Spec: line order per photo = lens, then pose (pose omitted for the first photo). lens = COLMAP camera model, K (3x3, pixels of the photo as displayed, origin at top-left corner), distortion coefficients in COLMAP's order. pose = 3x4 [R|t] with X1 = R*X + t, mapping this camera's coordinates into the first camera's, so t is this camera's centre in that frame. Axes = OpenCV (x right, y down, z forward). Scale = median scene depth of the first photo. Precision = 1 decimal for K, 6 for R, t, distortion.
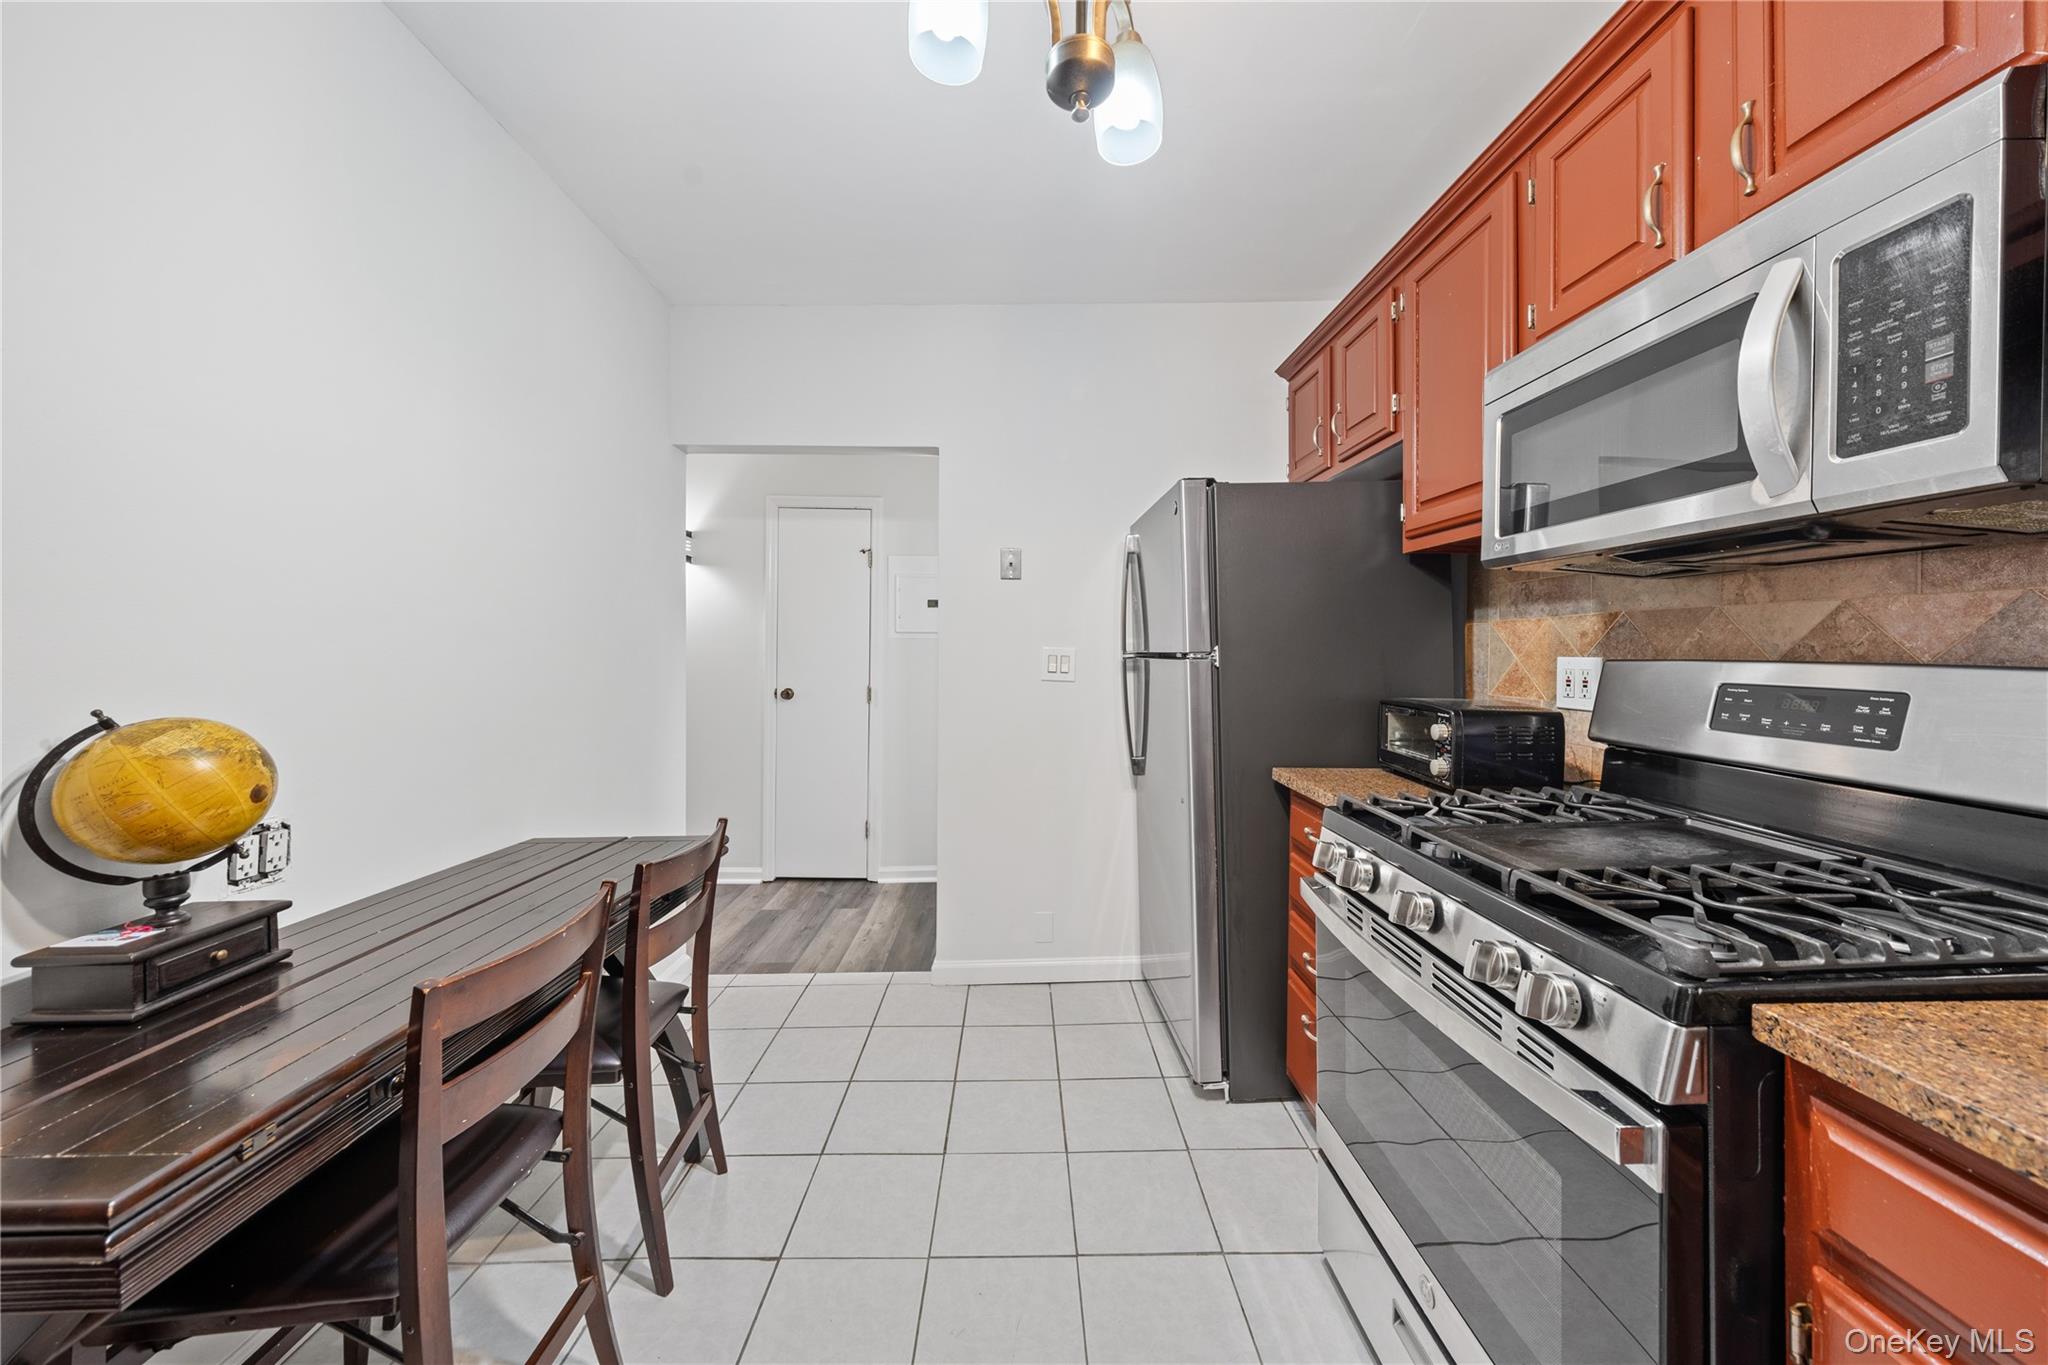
lens RADIAL K [[695.1, 0, 1029.8], [0, 695.1, 662.6], [0, 0, 1]] dist [-0.003295, -0.000242]
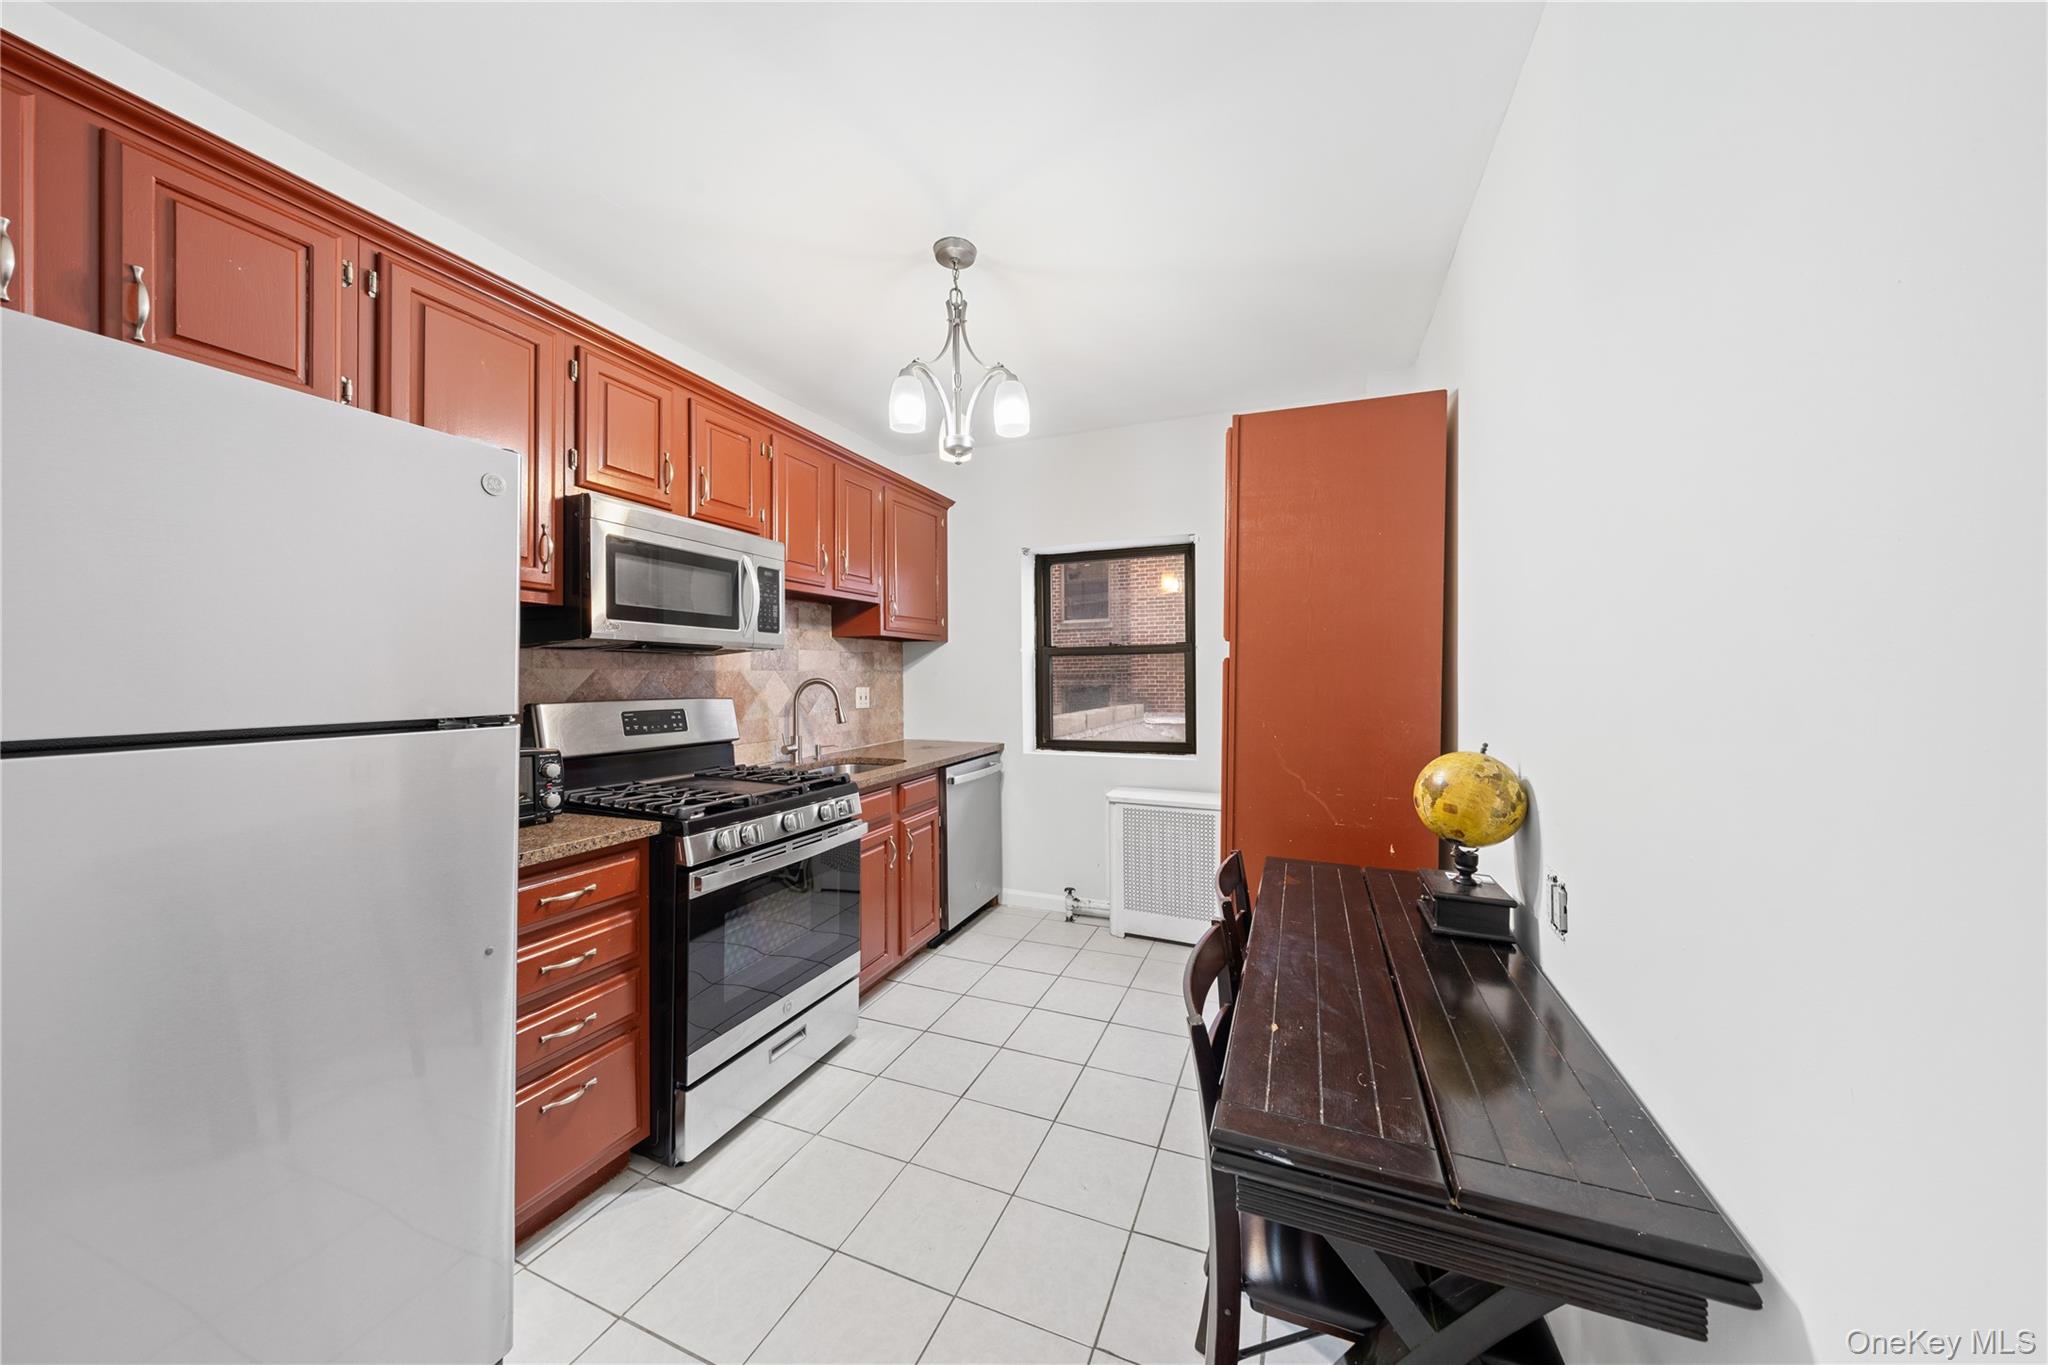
lens RADIAL K [[695.1, 0, 1027.9], [0, 695.1, 678.7], [0, 0, 1]] dist [-0.003295, -0.000242]
pose [[-0.919308, -0.003514, 0.393524, -0.917639], [0.005166, 0.999766, 0.020997, -0.111386], [-0.393506, 0.021336, -0.919075, 2.662729]]
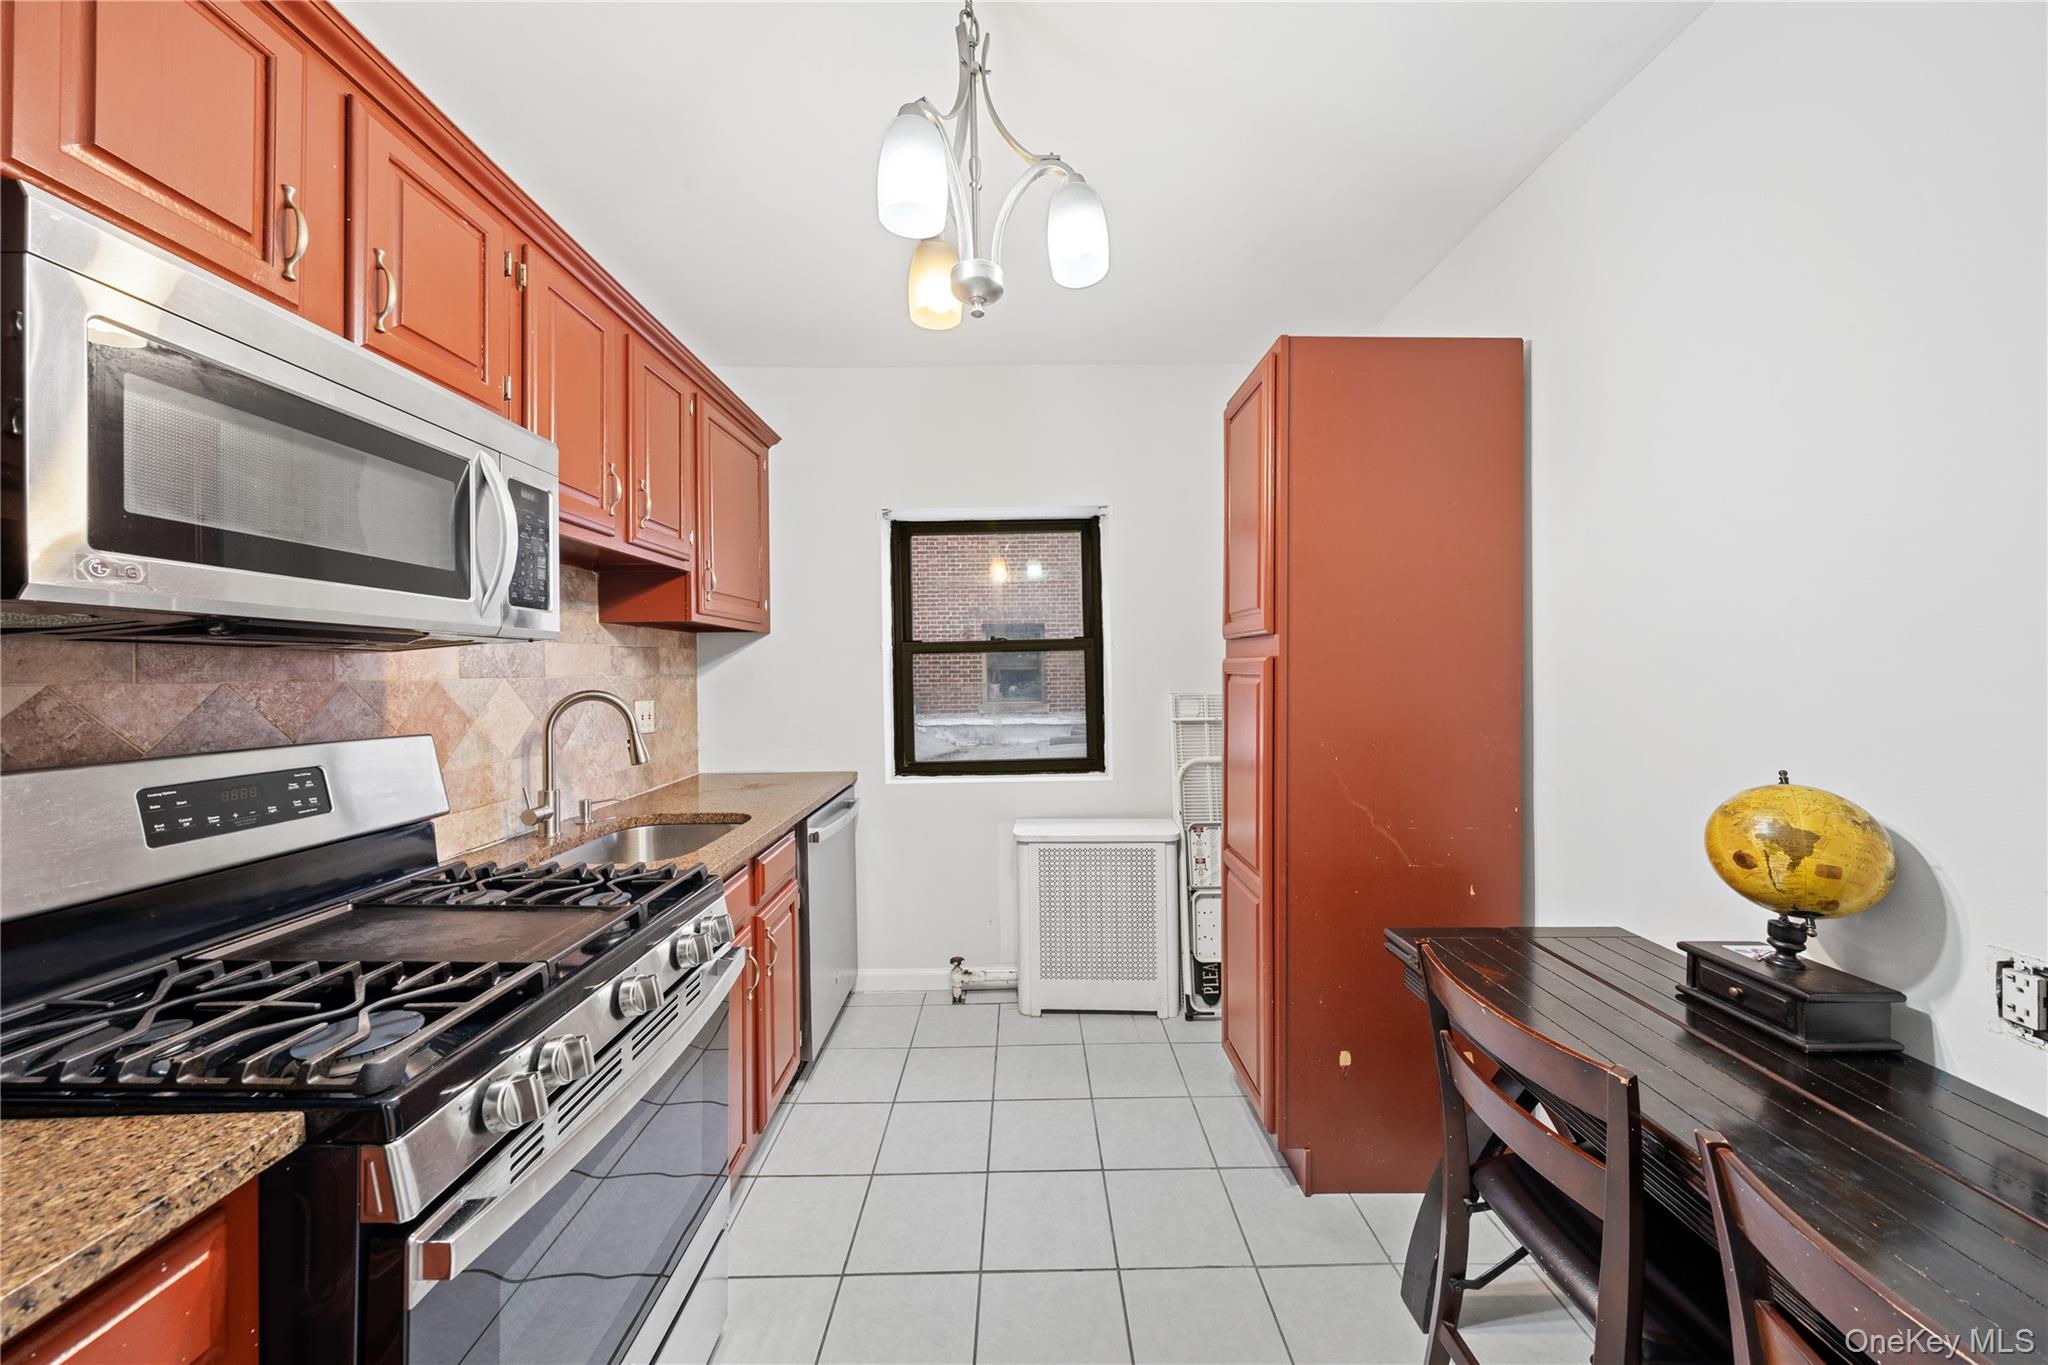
lens RADIAL K [[695.1, 0, 1023.4], [0, 695.1, 664.5], [0, 0, 1]] dist [-0.003295, -0.000242]
pose [[-0.999905, 0.008436, 0.010909, -0.018969], [0.008519, 0.999934, 0.007644, -0.125355], [-0.010844, 0.007736, -0.999911, 2.025098]]
